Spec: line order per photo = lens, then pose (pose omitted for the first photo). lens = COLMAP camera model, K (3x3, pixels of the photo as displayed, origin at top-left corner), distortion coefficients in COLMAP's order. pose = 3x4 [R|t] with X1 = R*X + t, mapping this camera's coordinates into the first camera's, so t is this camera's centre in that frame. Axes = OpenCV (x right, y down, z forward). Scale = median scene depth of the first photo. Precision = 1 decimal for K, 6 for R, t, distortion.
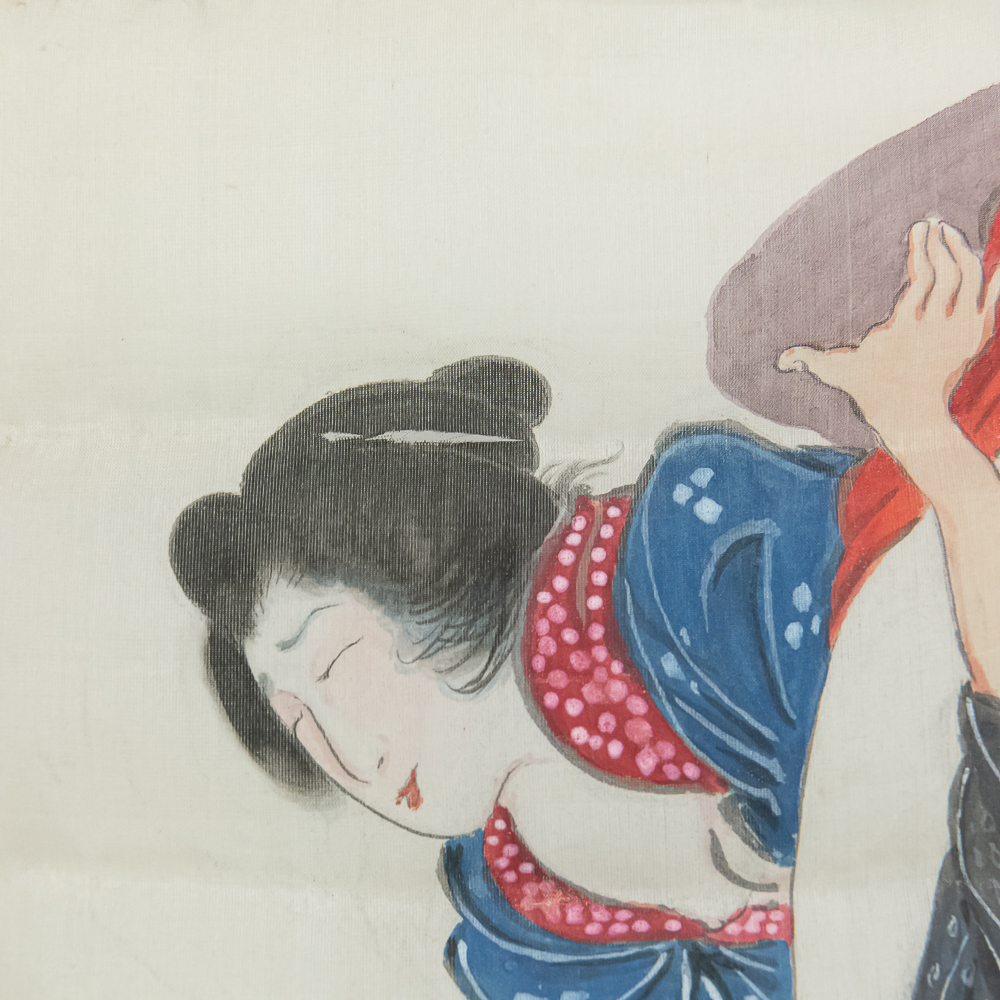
lens RADIAL K [[2982.7, 0, 476.7], [0, 2982.7, 541.3], [0, 0, 1]] dist [0.077565, -0.947398]
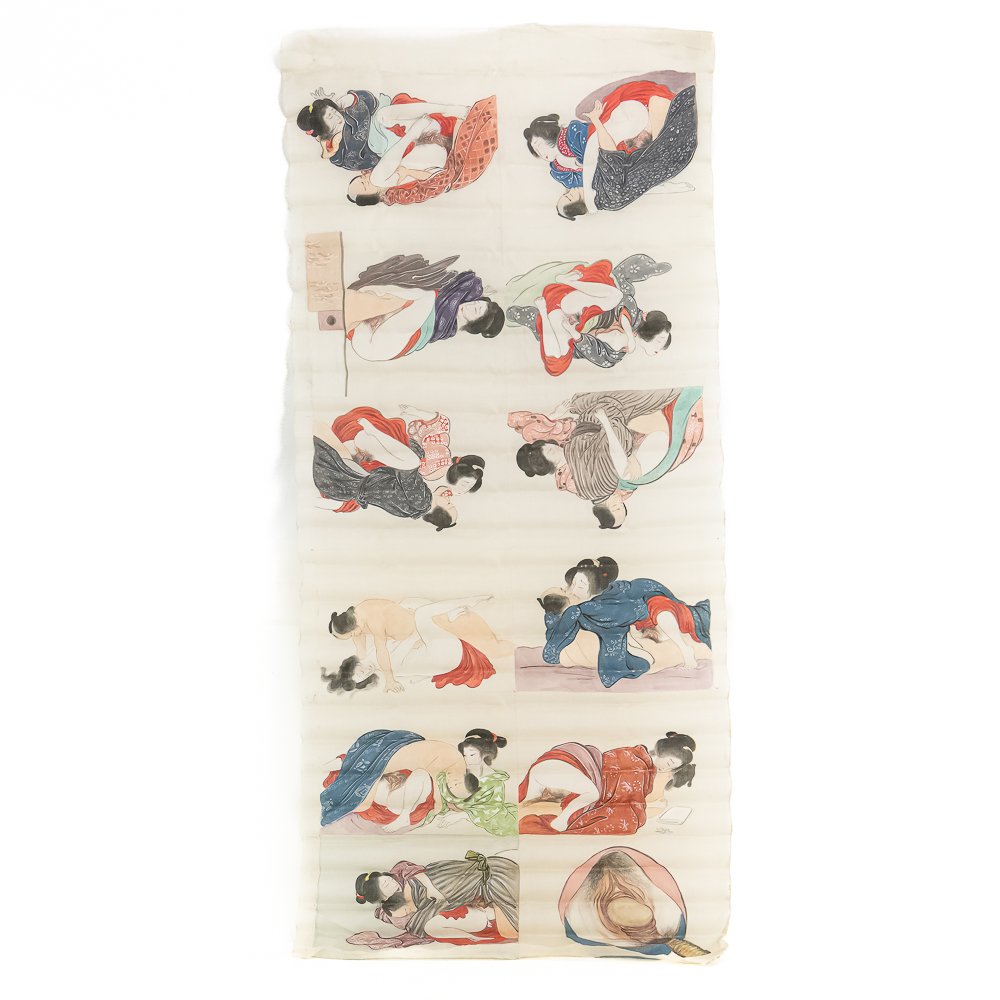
lens RADIAL K [[2201.7, 0, 500.0], [0, 2201.7, 500.0], [0, 0, 1]] dist [0.037180, -0.248258]
pose [[0.998349, -0.007955, 0.056894, -0.637879], [-0.007358, 0.964501, 0.263976, -0.800032], [-0.056974, -0.263959, 0.962850, -6.789059]]
